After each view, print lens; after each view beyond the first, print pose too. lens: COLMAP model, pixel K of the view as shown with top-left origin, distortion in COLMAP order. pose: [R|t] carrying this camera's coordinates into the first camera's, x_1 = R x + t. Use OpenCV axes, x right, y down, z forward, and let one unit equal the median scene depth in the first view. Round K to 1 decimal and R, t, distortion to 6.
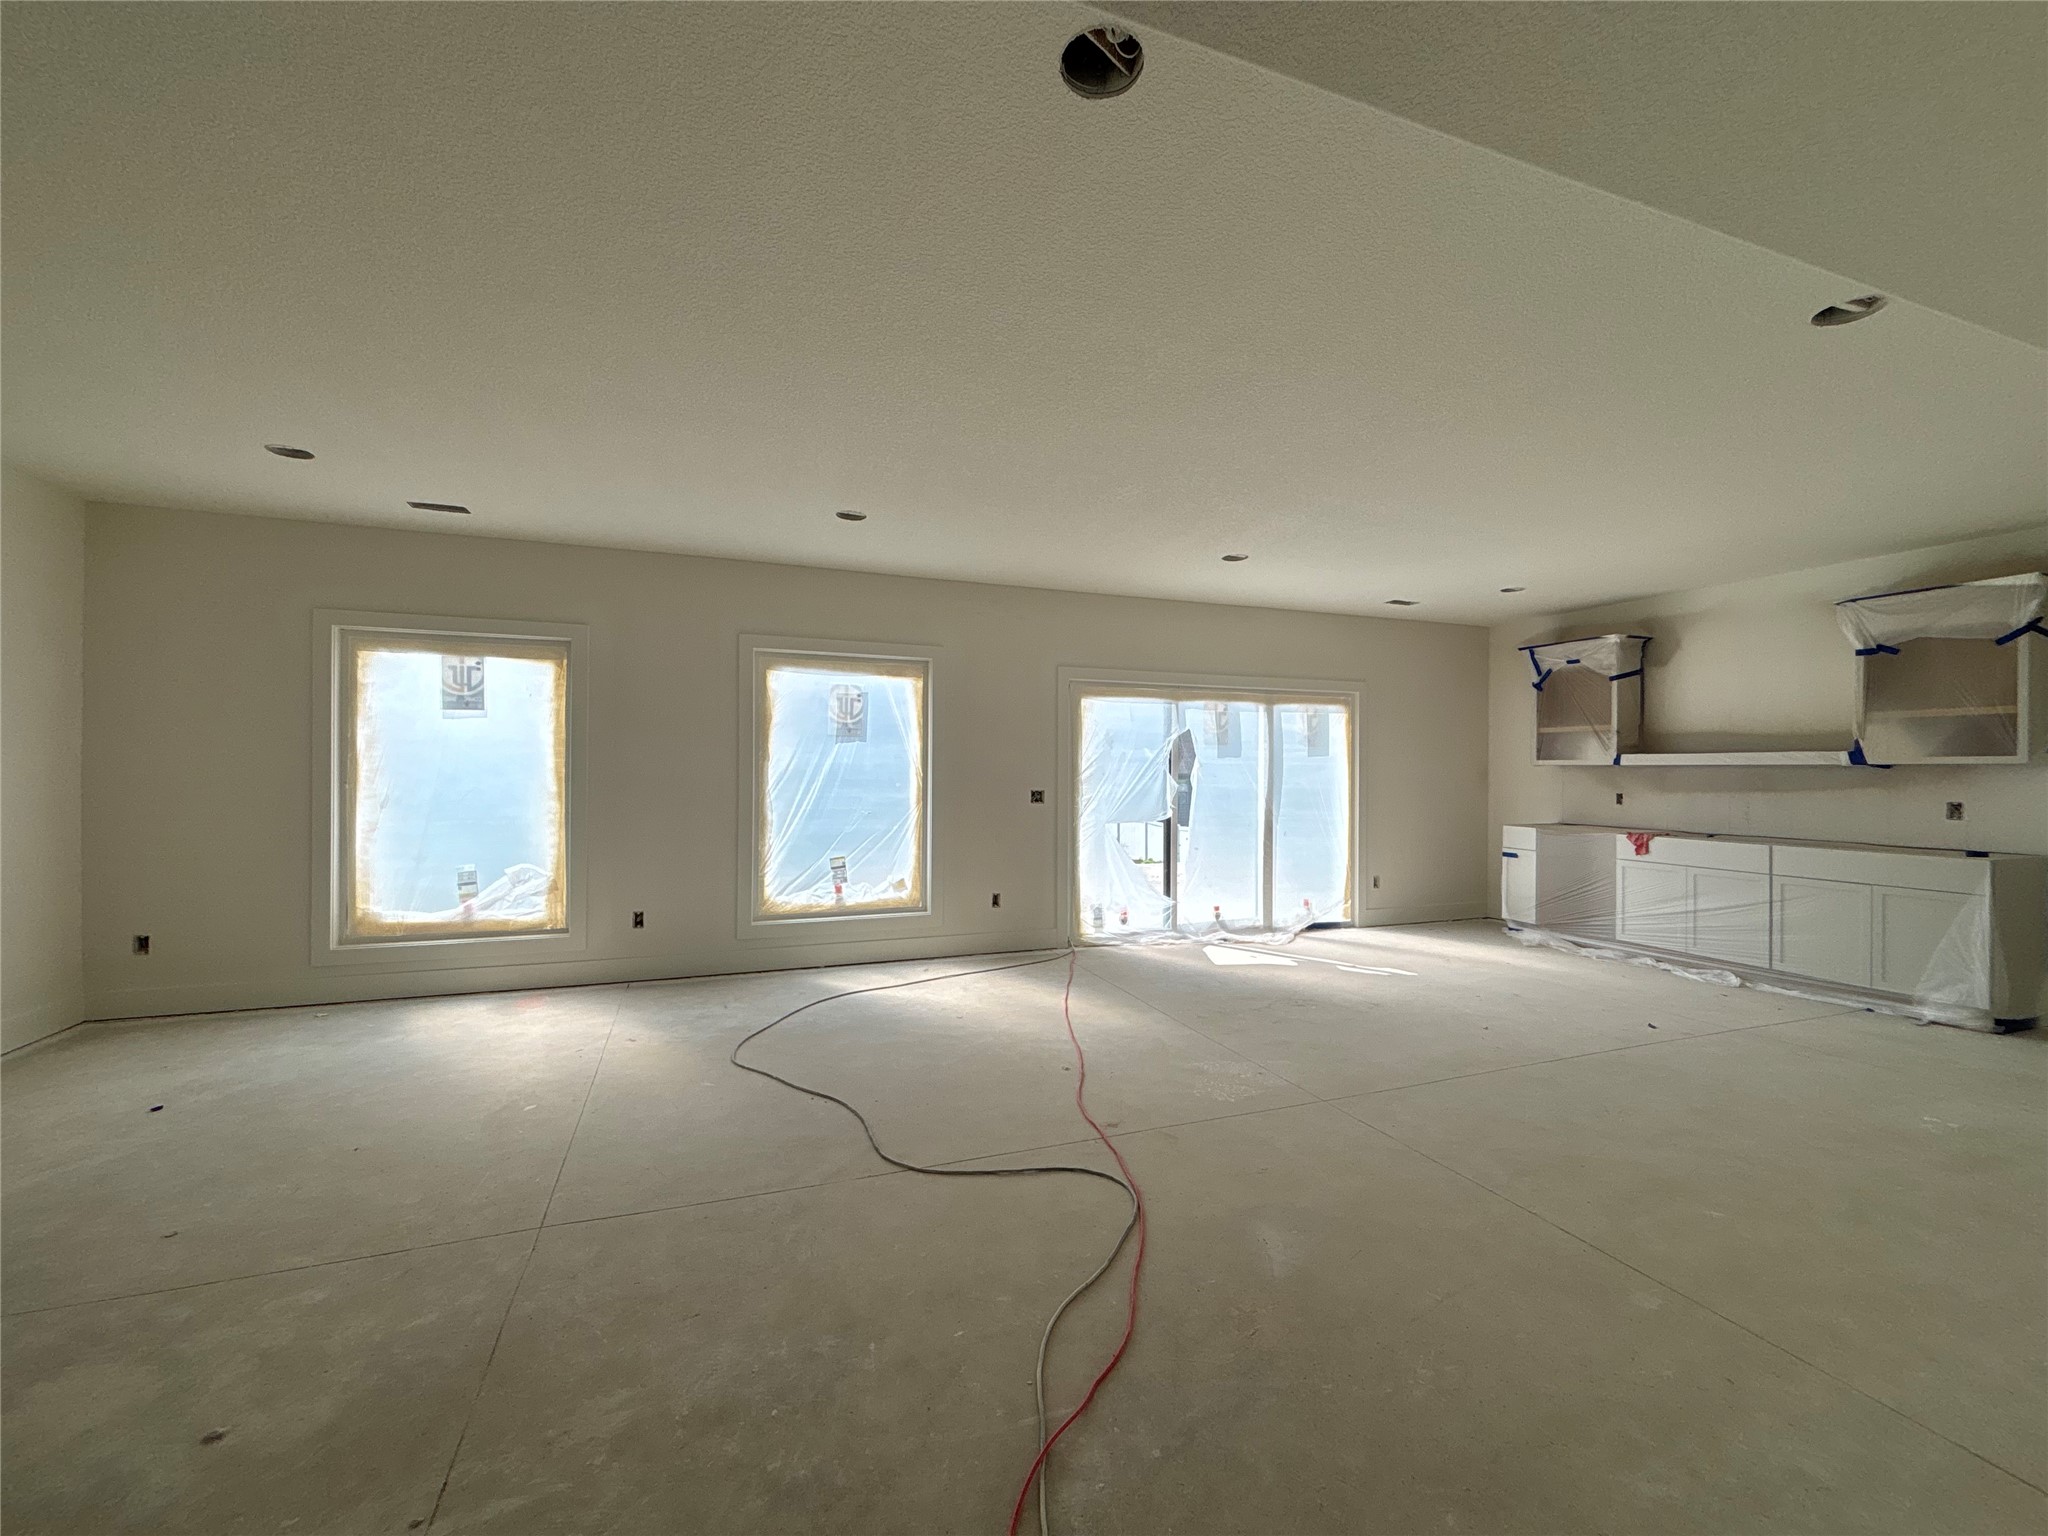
lens RADIAL K [[816.8, 0, 1024.0], [0, 816.8, 768.0], [0, 0, 1]] dist [0.001010, -0.000072]
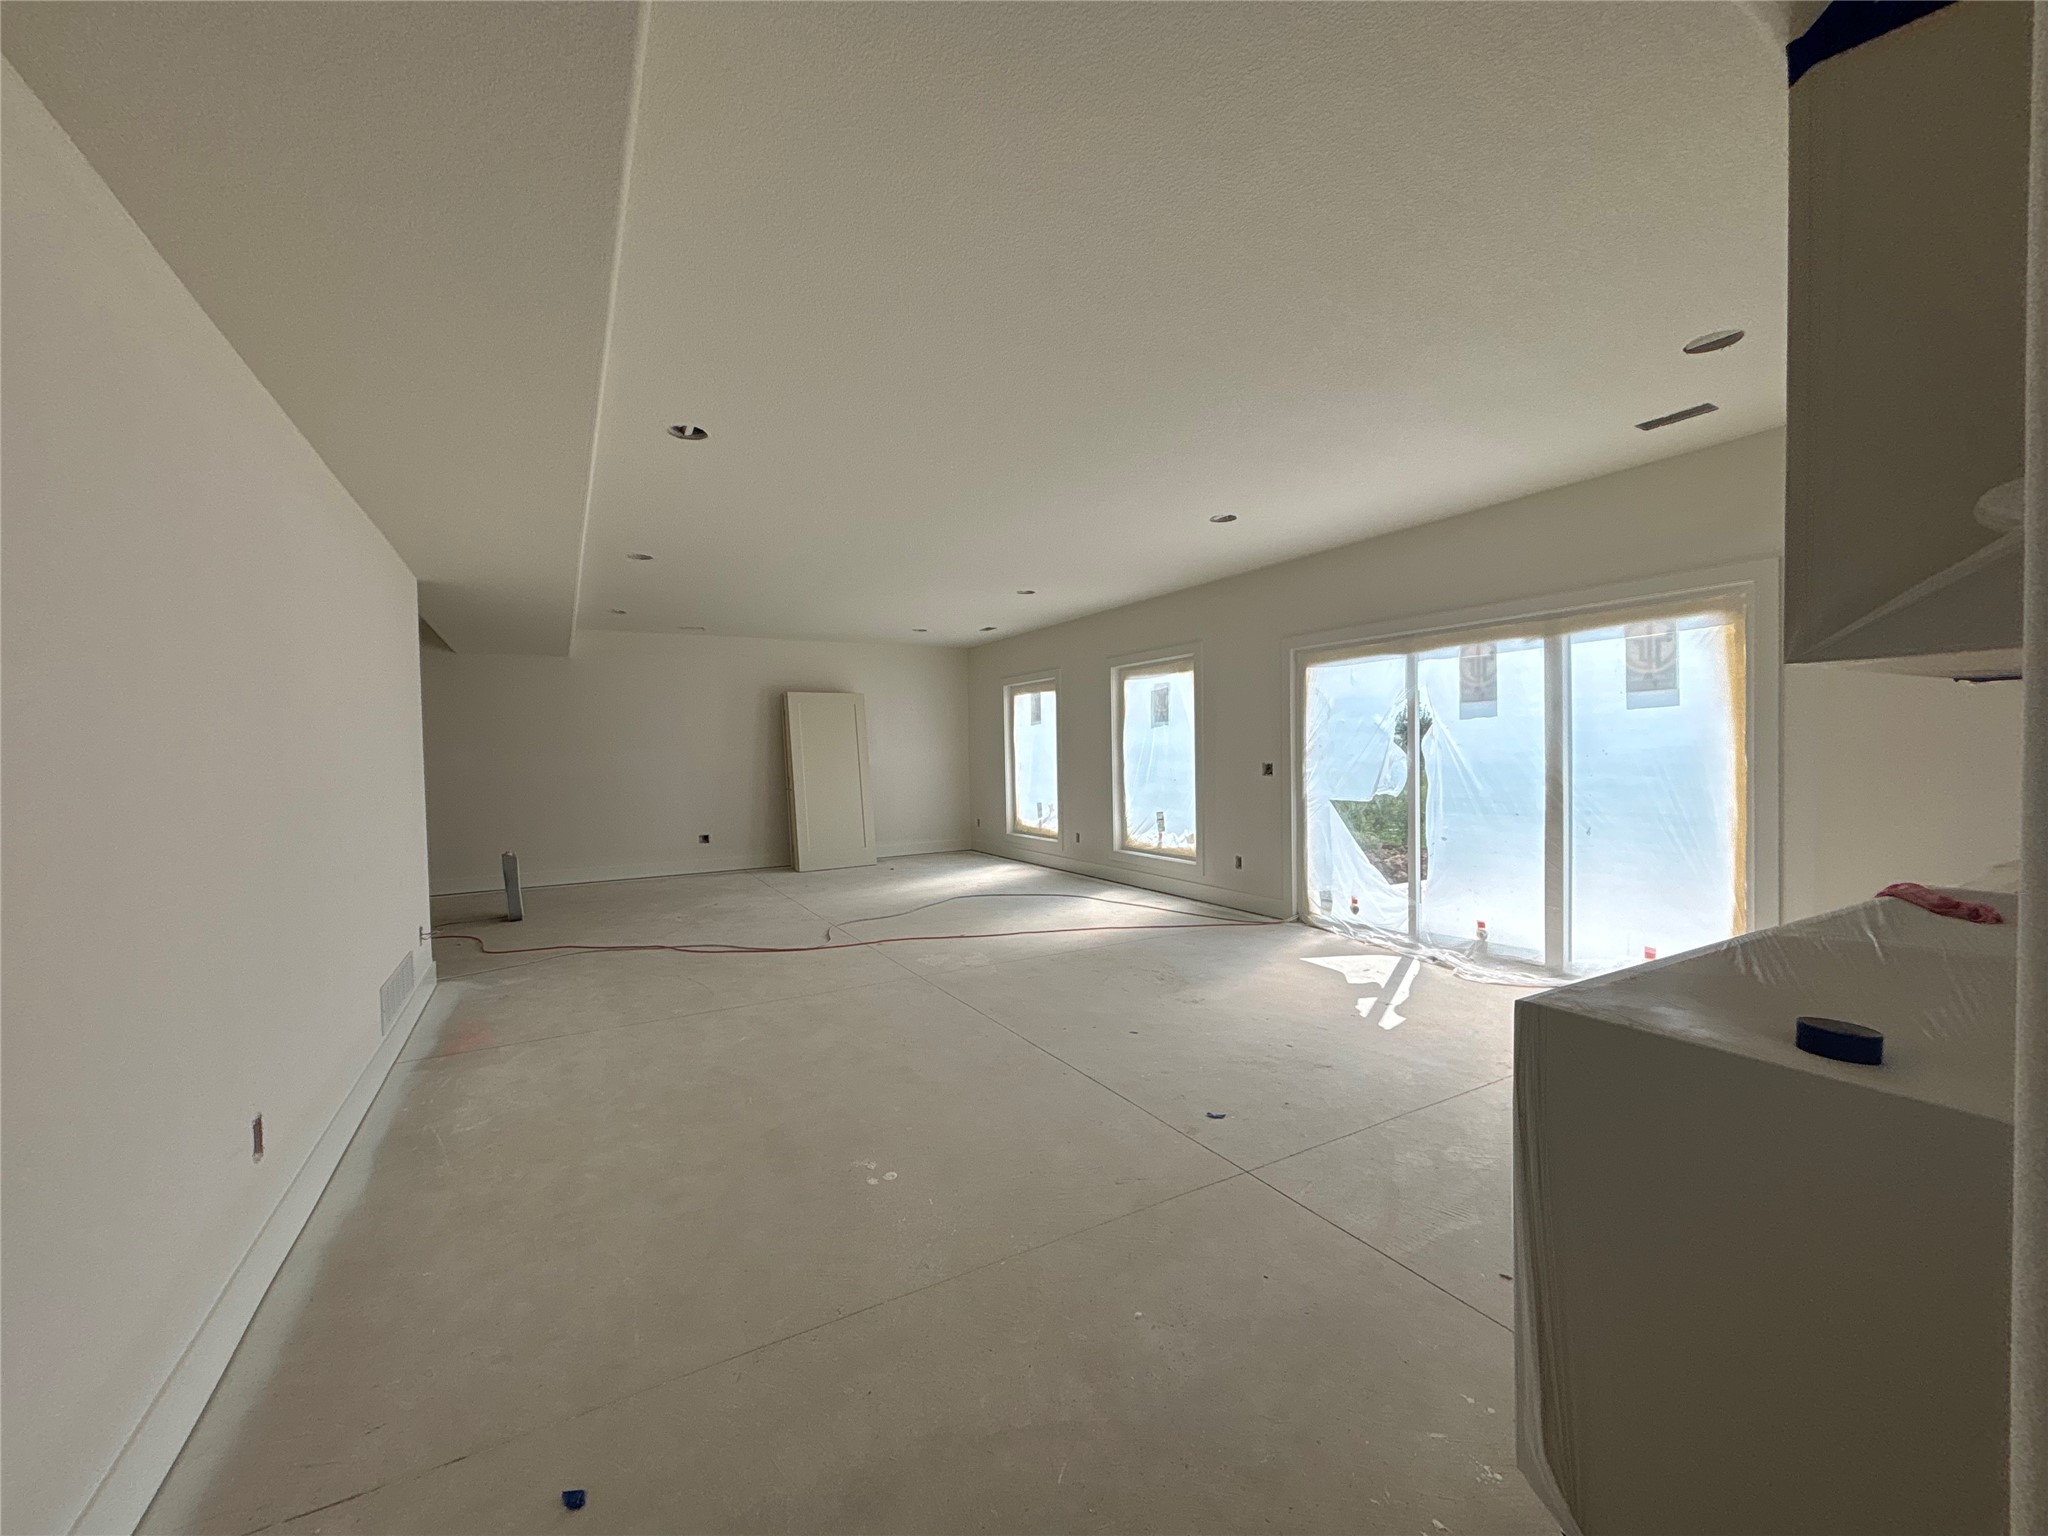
lens RADIAL K [[816.8, 0, 1024.0], [0, 816.8, 768.0], [0, 0, 1]] dist [0.001010, -0.000072]
pose [[0.159176, 0.009983, -0.987200, 0.991289], [0.017336, 0.999766, 0.012905, 0.014413], [0.987098, -0.019168, 0.158966, 0.525590]]
